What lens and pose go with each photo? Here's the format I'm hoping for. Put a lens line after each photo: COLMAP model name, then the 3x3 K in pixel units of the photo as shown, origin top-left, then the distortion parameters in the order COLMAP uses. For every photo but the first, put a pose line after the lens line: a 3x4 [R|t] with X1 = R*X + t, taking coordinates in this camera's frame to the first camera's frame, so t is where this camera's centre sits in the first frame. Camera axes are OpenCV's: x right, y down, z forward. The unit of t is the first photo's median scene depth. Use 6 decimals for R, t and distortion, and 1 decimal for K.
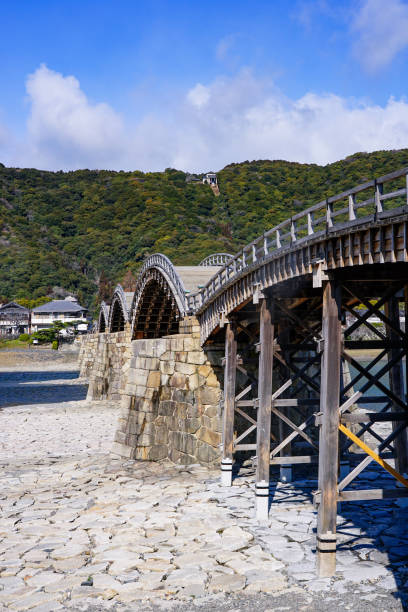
lens RADIAL K [[791.5, 0, 221.8], [0, 791.5, 321.6], [0, 0, 1]] dist [0.035923, 0.022481]
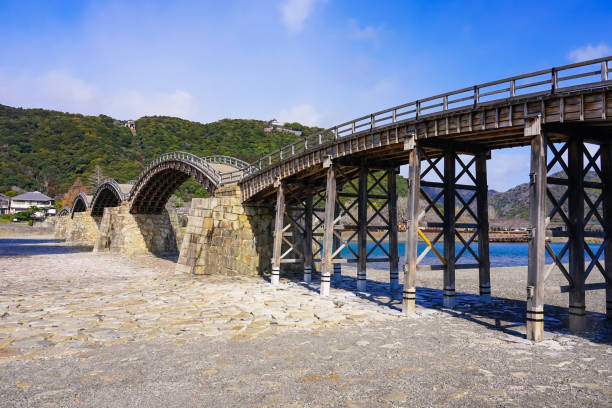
lens RADIAL K [[480.5, 0, 306.0], [0, 480.5, 204.0], [0, 0, 1]] dist [0.000552, 0.002688]
pose [[0.937226, 0.052738, 0.344712, -0.113567], [-0.040388, 0.998262, -0.042918, 0.033082], [-0.346376, 0.026301, 0.937727, 0.019670]]
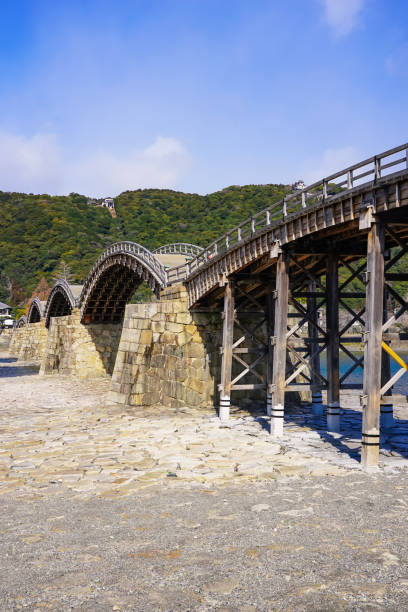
lens RADIAL K [[667.9, 0, 194.1], [0, 667.9, 320.9], [0, 0, 1]] dist [0.020794, 0.008148]
pose [[0.992735, 0.012561, 0.119660, -0.064958], [-0.011600, 0.999895, -0.008723, 0.027498], [-0.119757, 0.007272, 0.992777, 0.003070]]
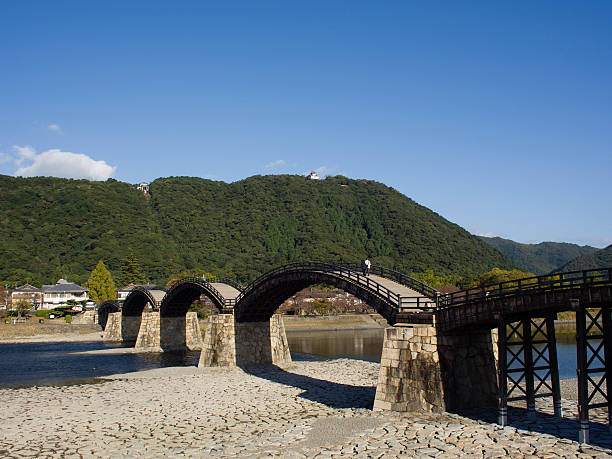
lens RADIAL K [[594.4, 0, 306.0], [0, 594.4, 229.5], [0, 0, 1]] dist [-0.042276, 0.004366]
pose [[0.961476, 0.035358, 0.272606, -0.278641], [-0.004117, 0.993434, -0.114332, -0.016319], [-0.274859, 0.108805, 0.955308, -0.015474]]
